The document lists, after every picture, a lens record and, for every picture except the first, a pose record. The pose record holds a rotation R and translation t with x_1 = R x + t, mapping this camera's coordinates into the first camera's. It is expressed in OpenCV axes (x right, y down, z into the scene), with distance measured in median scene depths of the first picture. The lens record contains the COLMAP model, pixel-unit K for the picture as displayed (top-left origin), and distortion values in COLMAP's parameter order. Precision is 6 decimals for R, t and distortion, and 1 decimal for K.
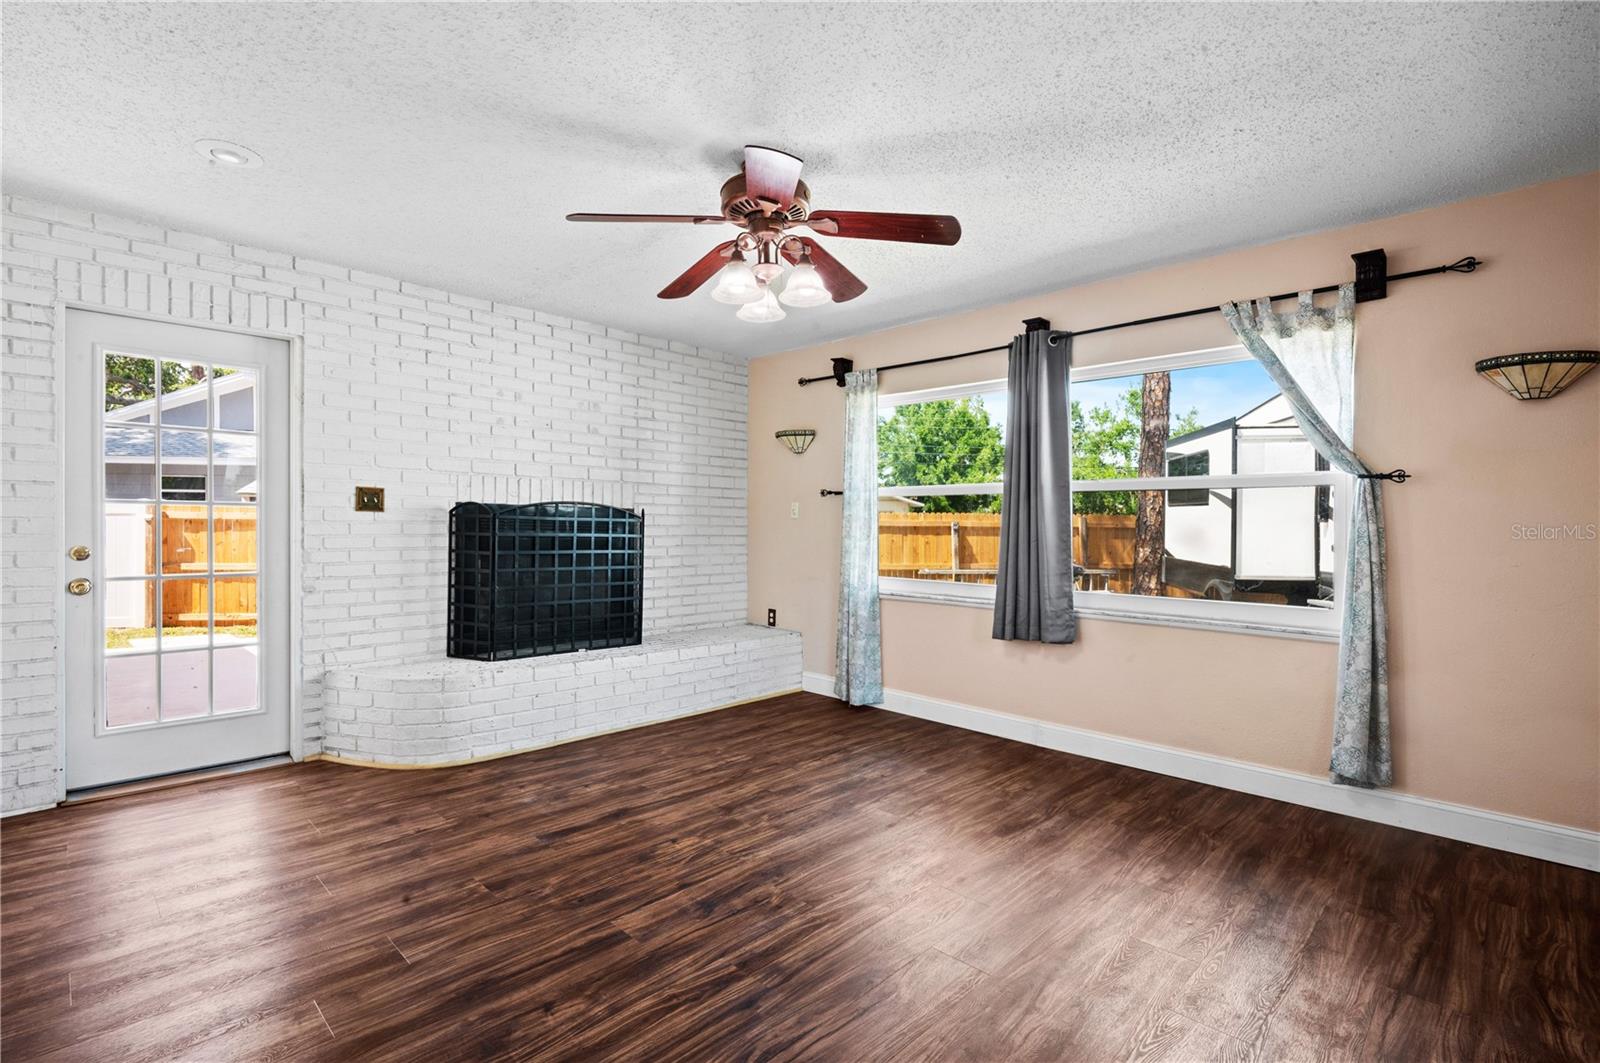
lens RADIAL K [[764.2, 0, 794.8], [0, 764.2, 533.0], [0, 0, 1]] dist [-0.001682, -0.002492]
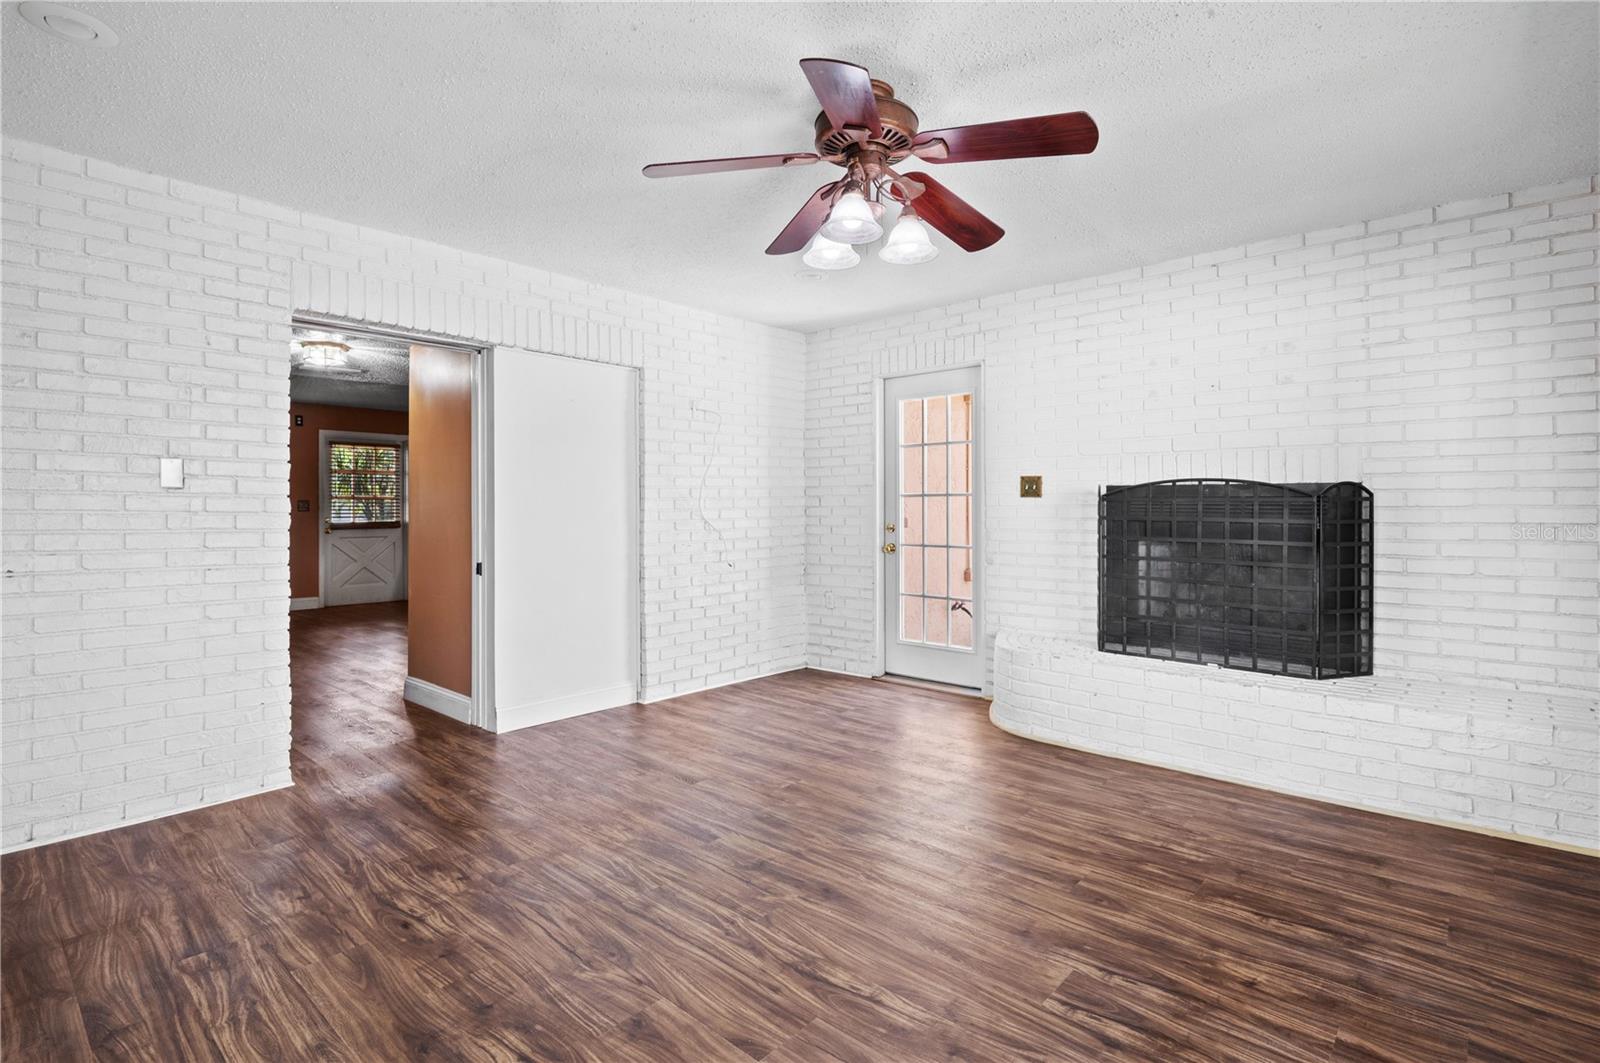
lens RADIAL K [[764.2, 0, 794.7], [0, 764.2, 516.3], [0, 0, 1]] dist [-0.001682, -0.002492]
pose [[0.032400, -0.000654, -0.999475, 0.570580], [-0.009434, 0.999955, -0.000960, 0.004471], [0.999430, 0.009460, 0.032392, 0.616757]]
